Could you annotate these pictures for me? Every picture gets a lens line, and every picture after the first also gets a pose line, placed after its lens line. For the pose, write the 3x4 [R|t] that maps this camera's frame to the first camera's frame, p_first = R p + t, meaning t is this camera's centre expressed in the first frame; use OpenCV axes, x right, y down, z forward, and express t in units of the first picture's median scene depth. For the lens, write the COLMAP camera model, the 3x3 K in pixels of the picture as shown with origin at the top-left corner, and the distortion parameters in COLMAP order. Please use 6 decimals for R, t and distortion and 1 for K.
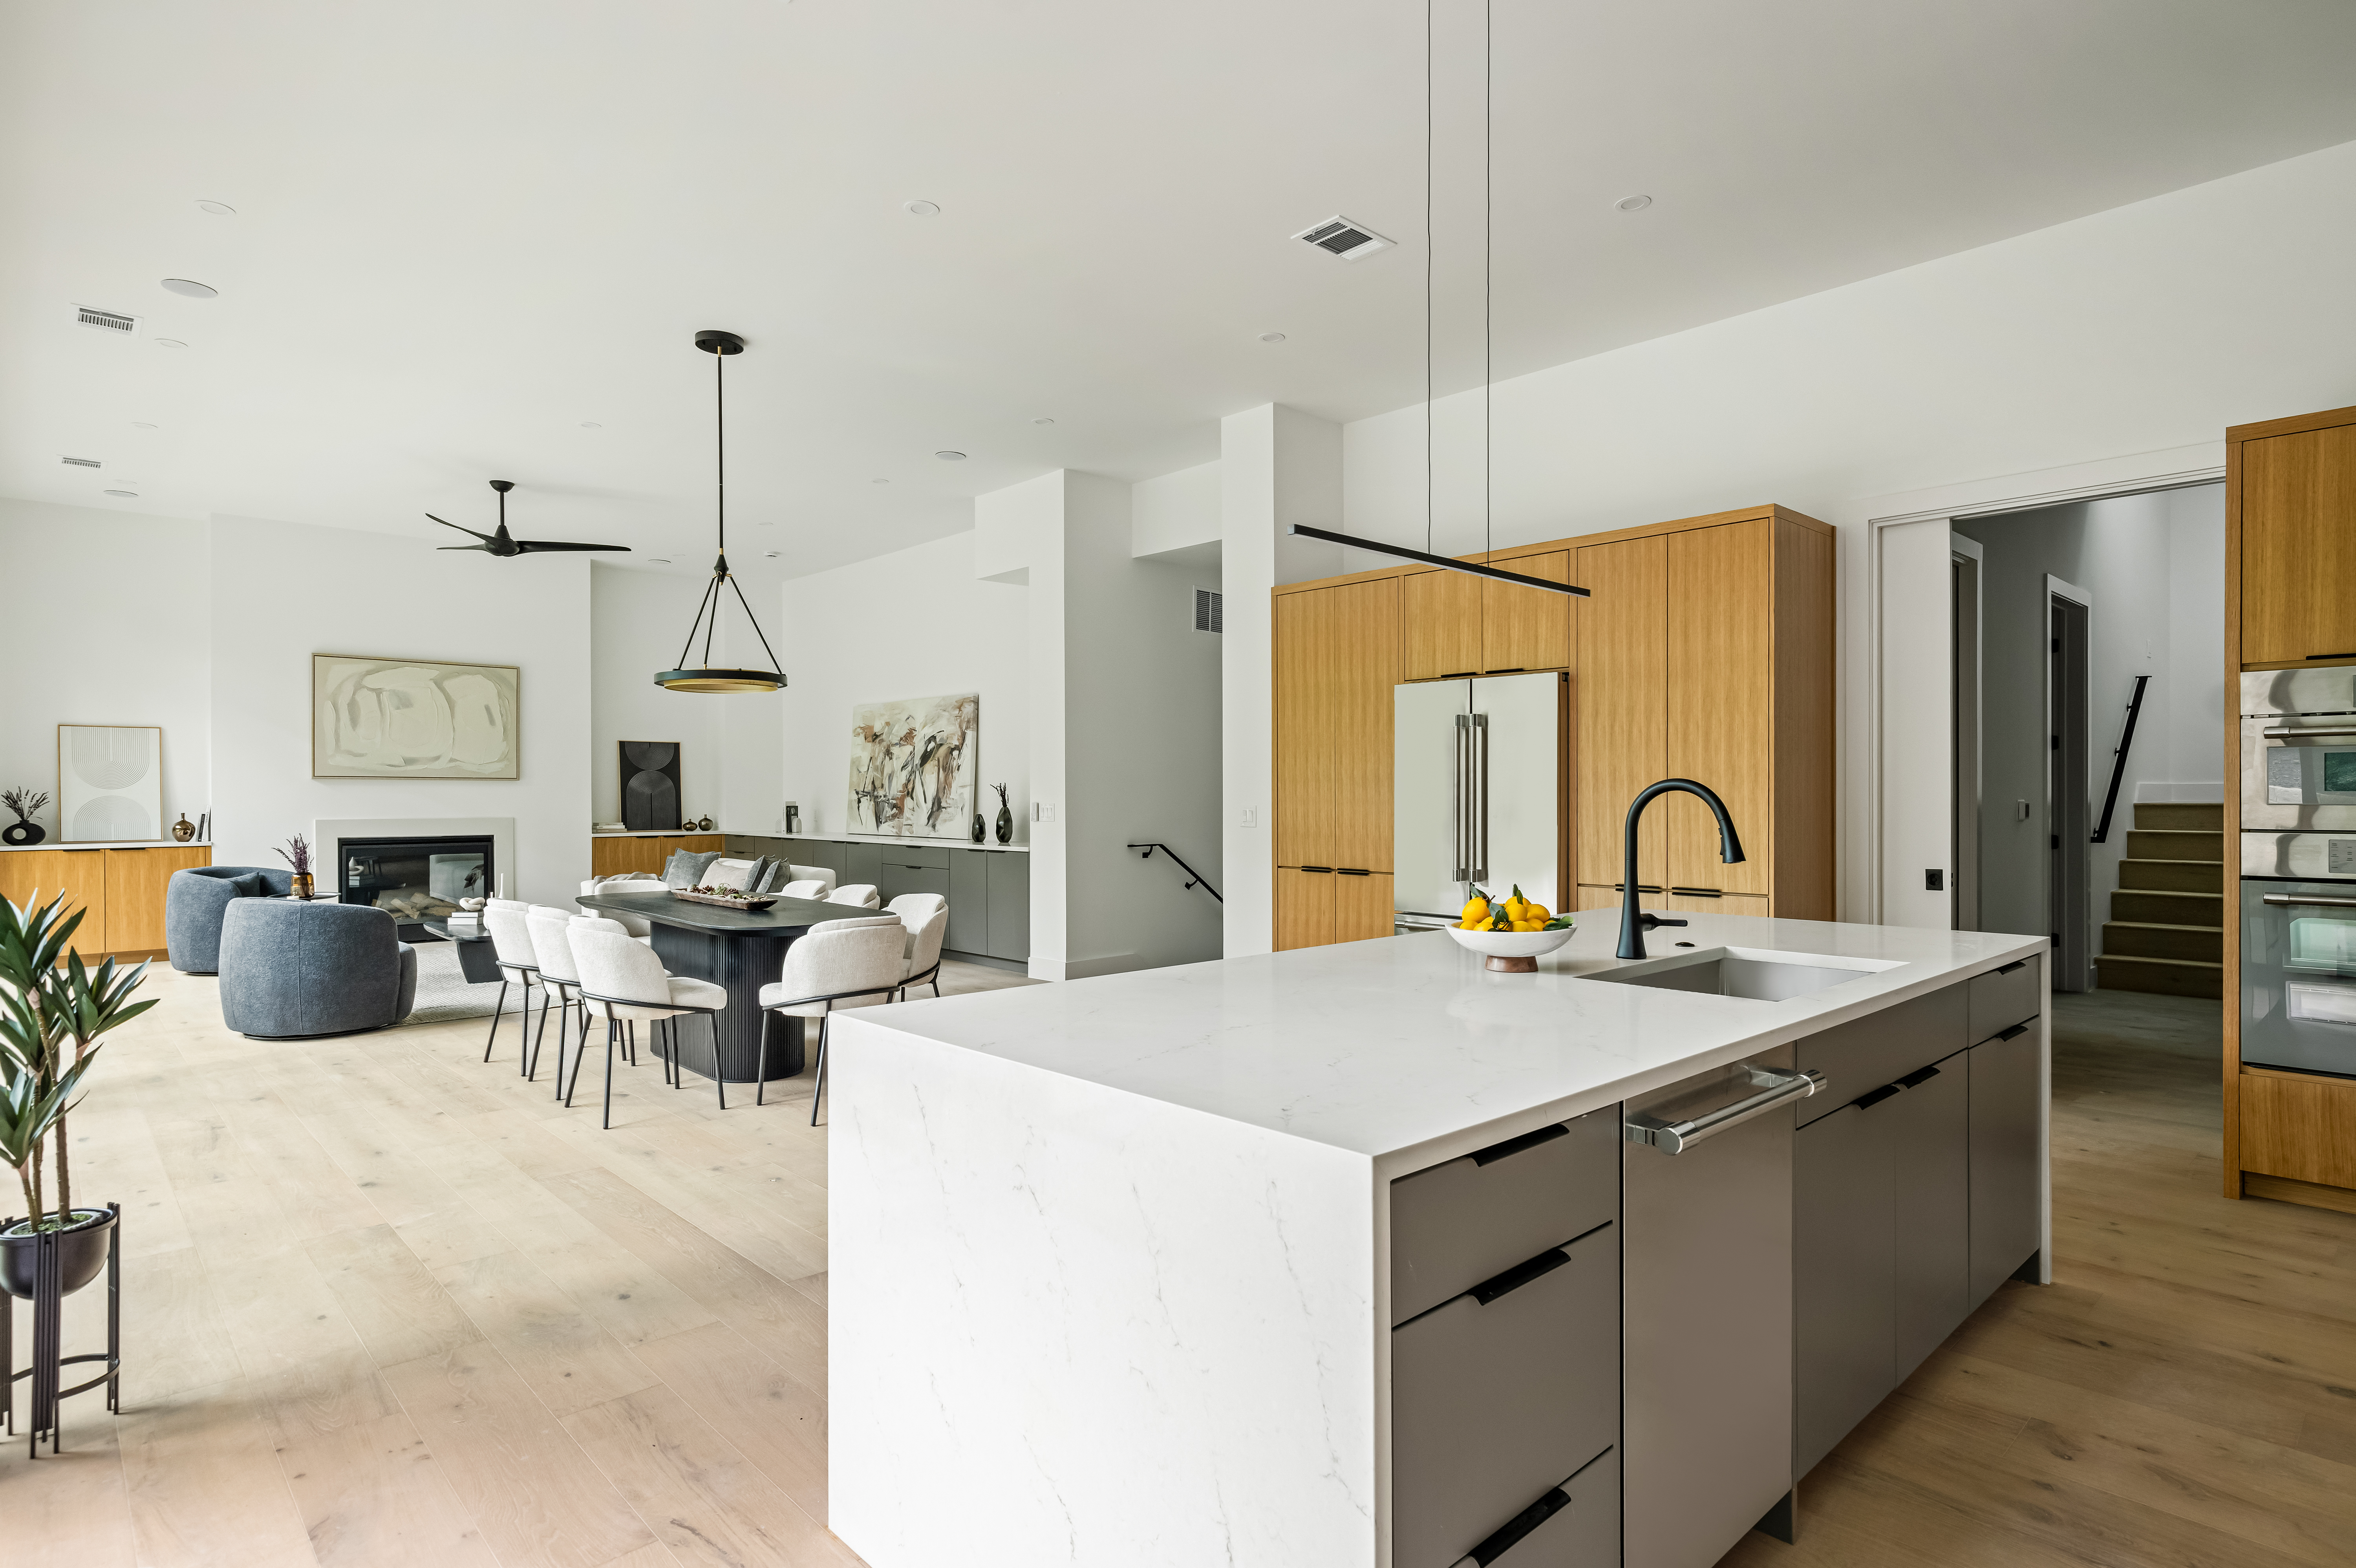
lens RADIAL K [[1247.2, 0, 1185.6], [0, 1247.2, 798.1], [0, 0, 1]] dist [0.022508, 0.000426]
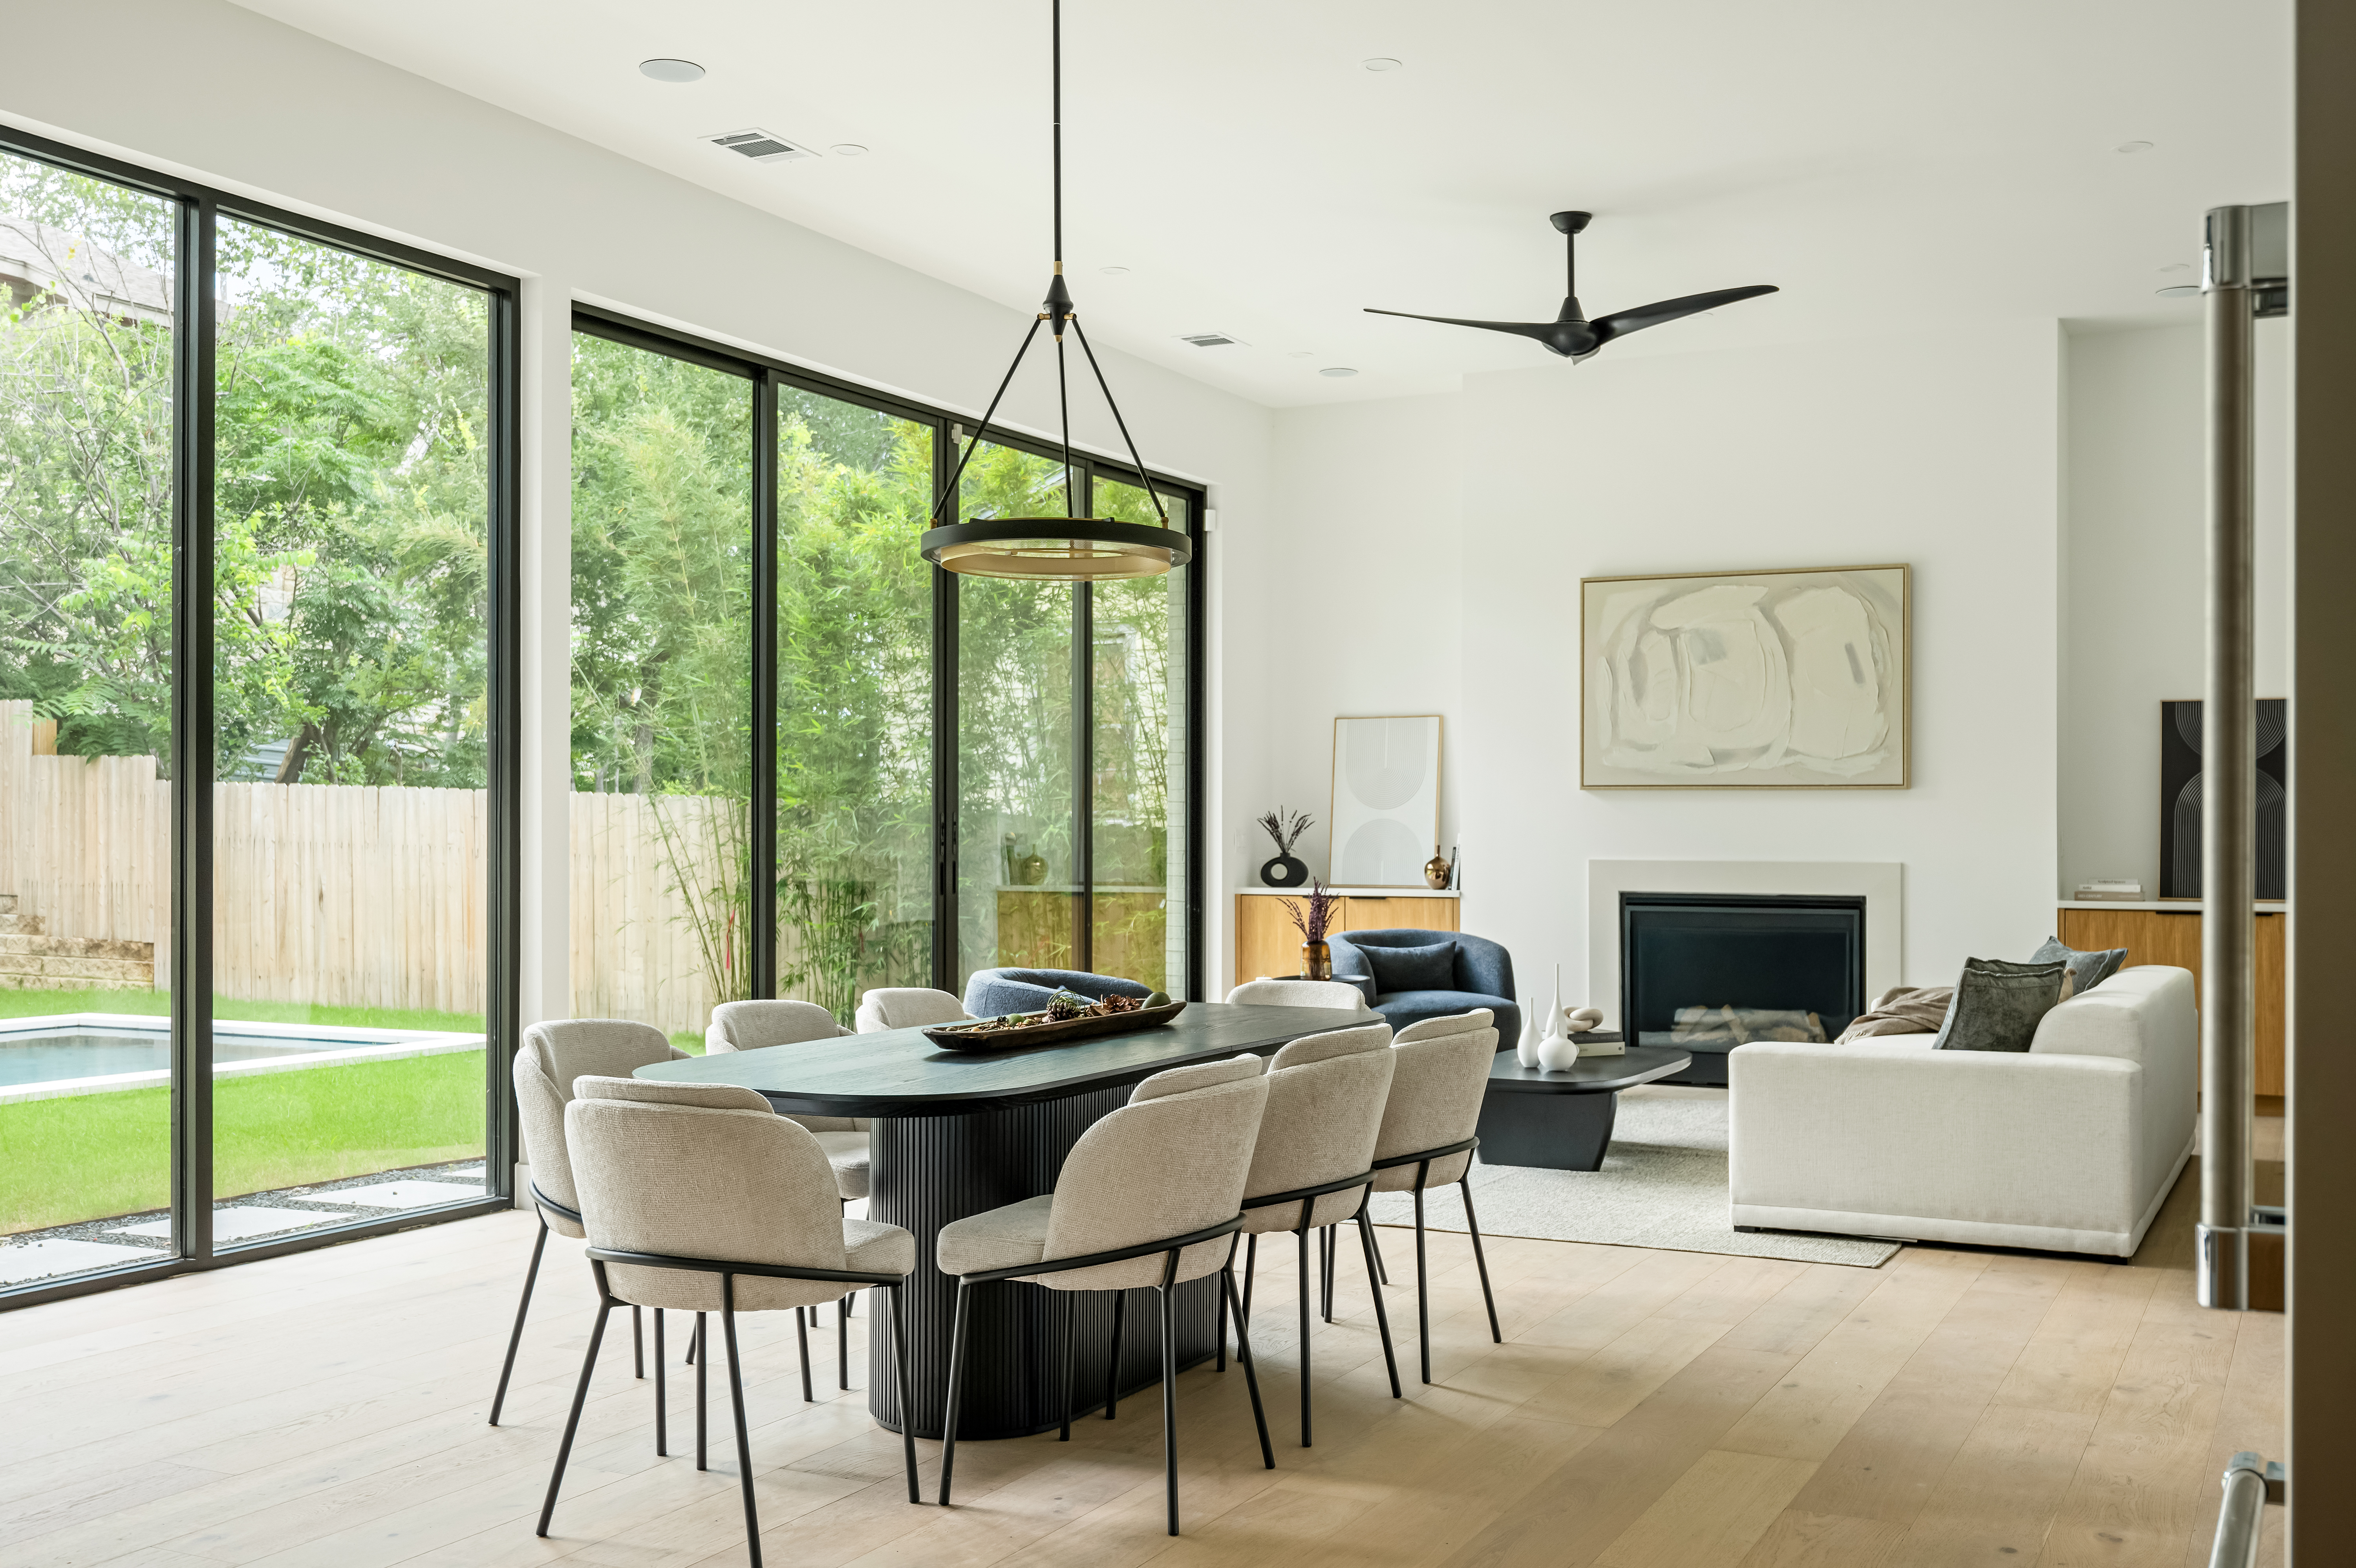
lens RADIAL K [[2316.0, 0, 1179.6], [0, 2316.0, 797.7], [0, 0, 1]] dist [-0.029102, 0.000000]
pose [[0.337228, -0.011427, -0.941354, 0.253306], [-0.007573, 0.999861, -0.014850, 0.005461], [0.941393, 0.012137, 0.337094, 0.436117]]
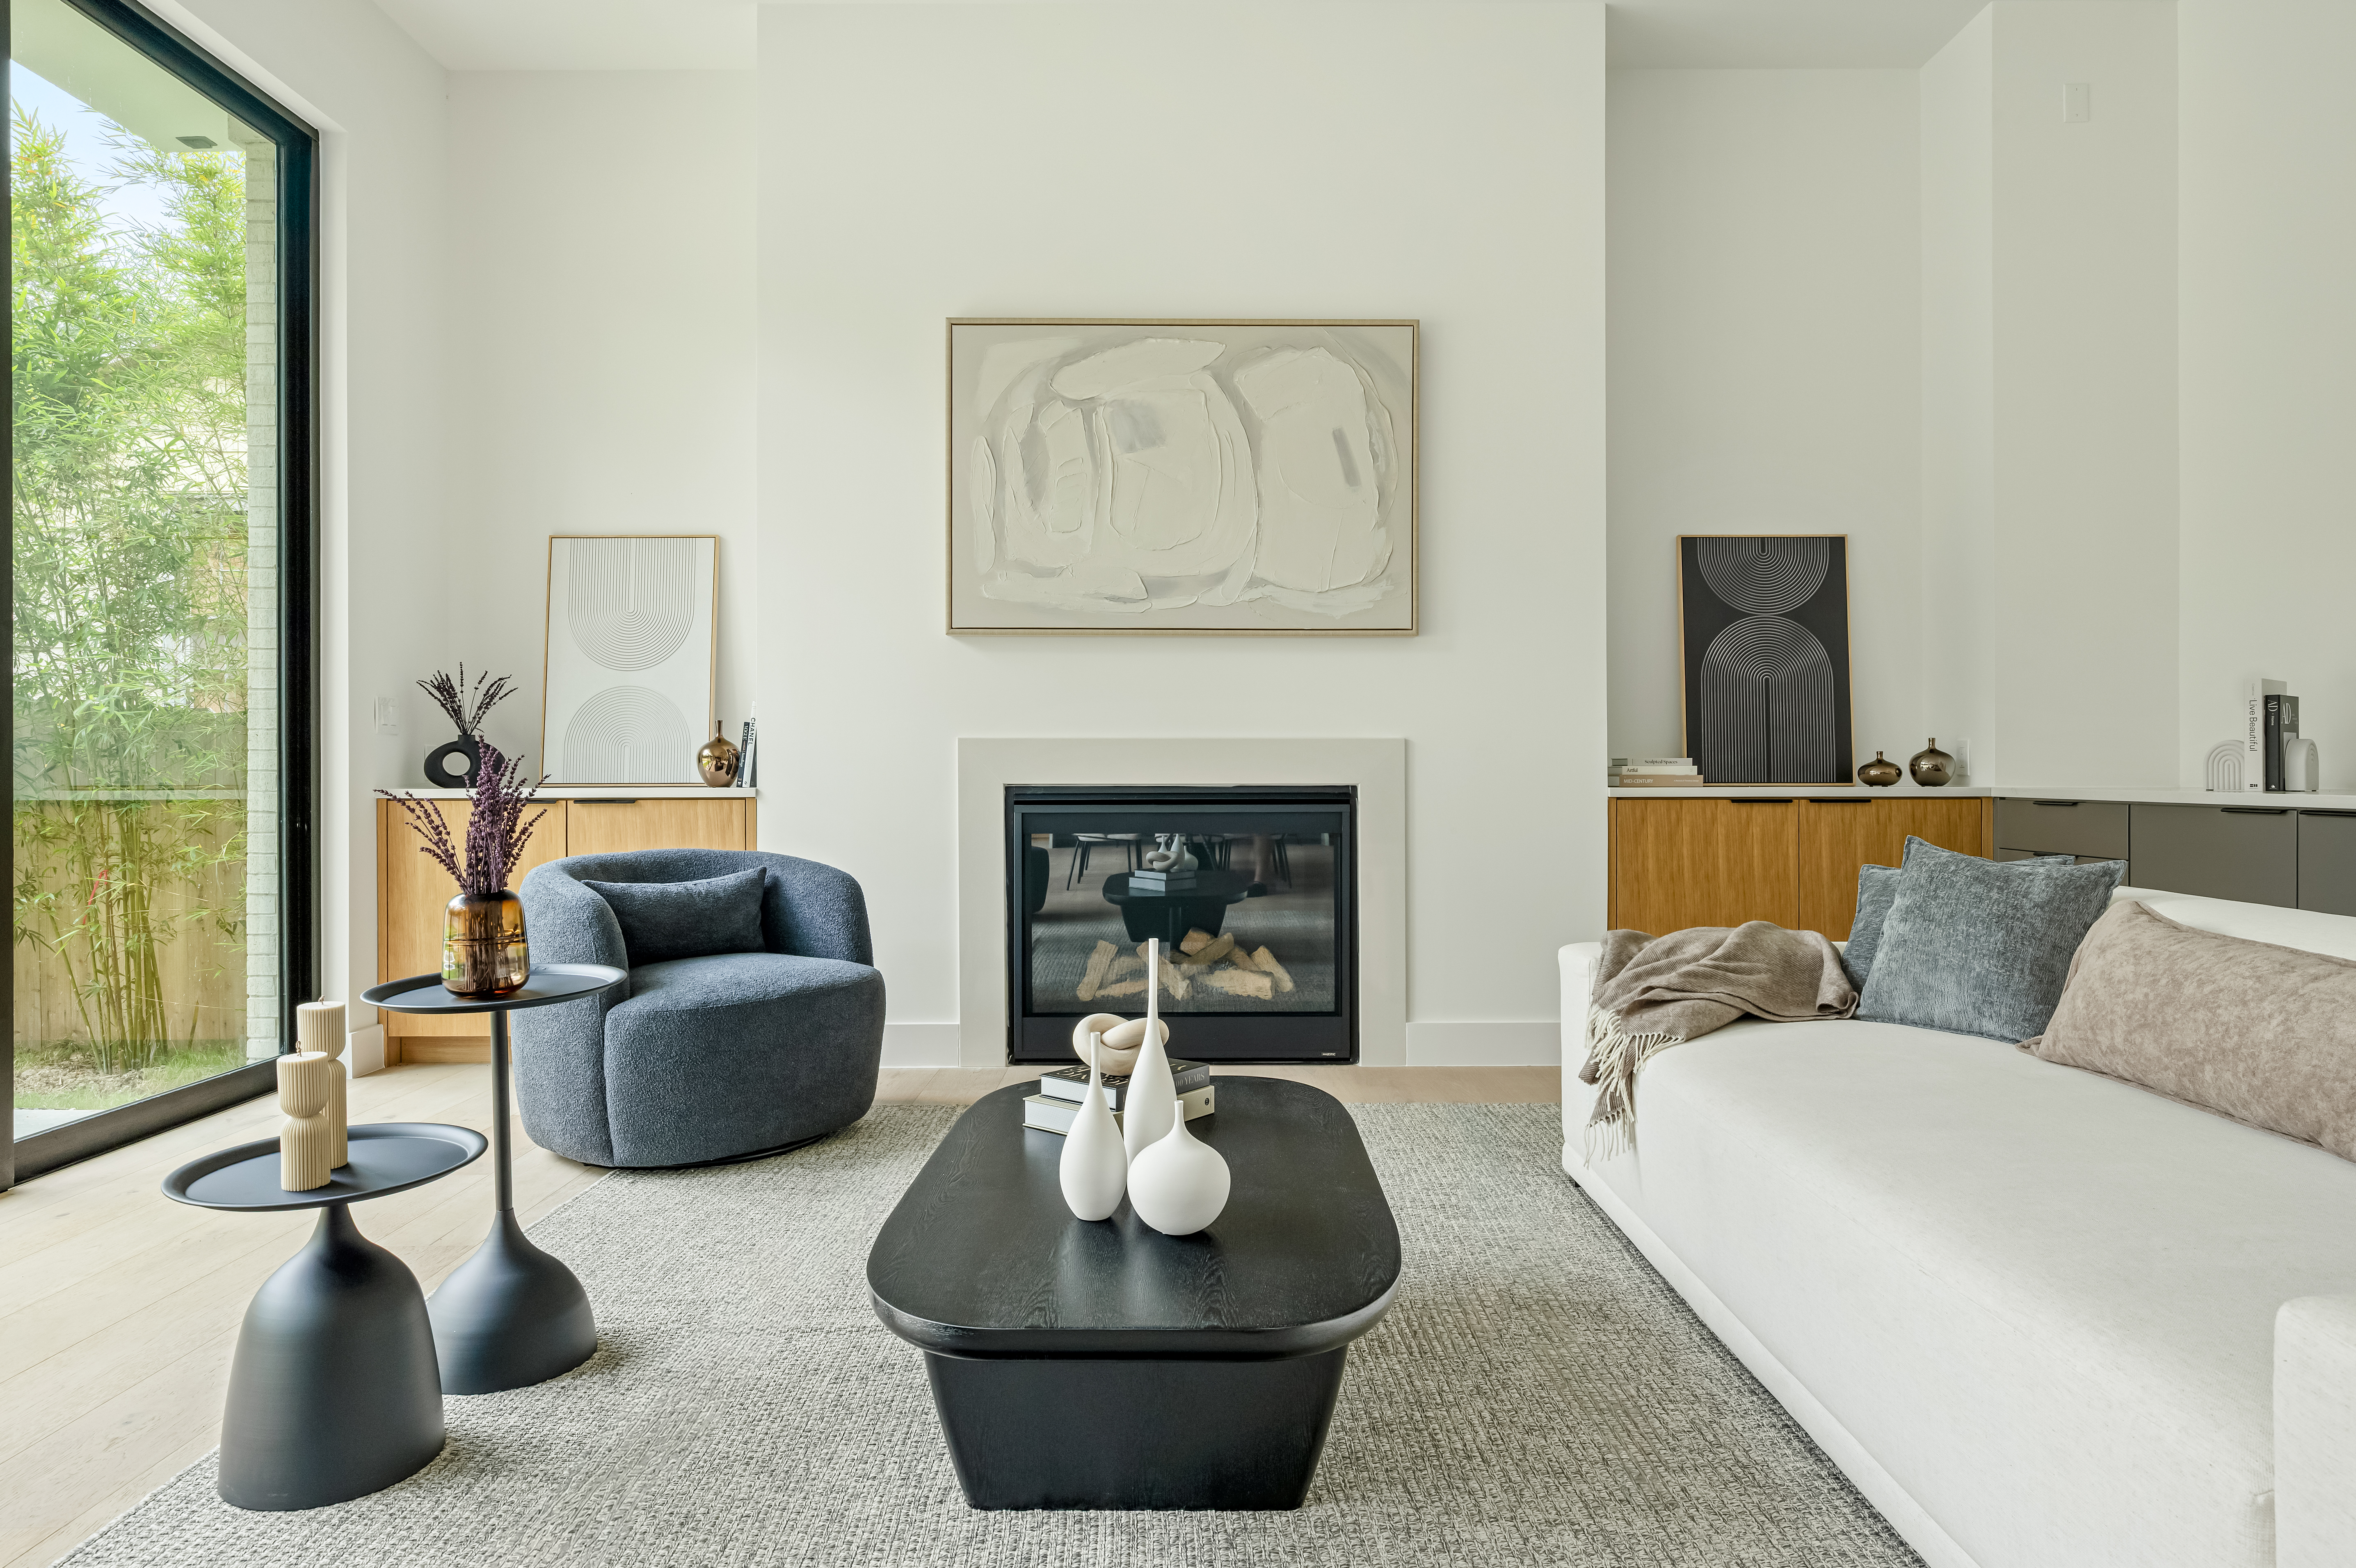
lens RADIAL K [[1419.2, 0, 1176.7], [0, 1419.2, 765.0], [0, 0, 1]] dist [-0.002939, 0.001964]
pose [[0.730367, -0.003843, -0.683044, -0.319667], [-0.001370, 0.999974, -0.007092, 0.027323], [0.683053, 0.006116, 0.730343, 0.690312]]
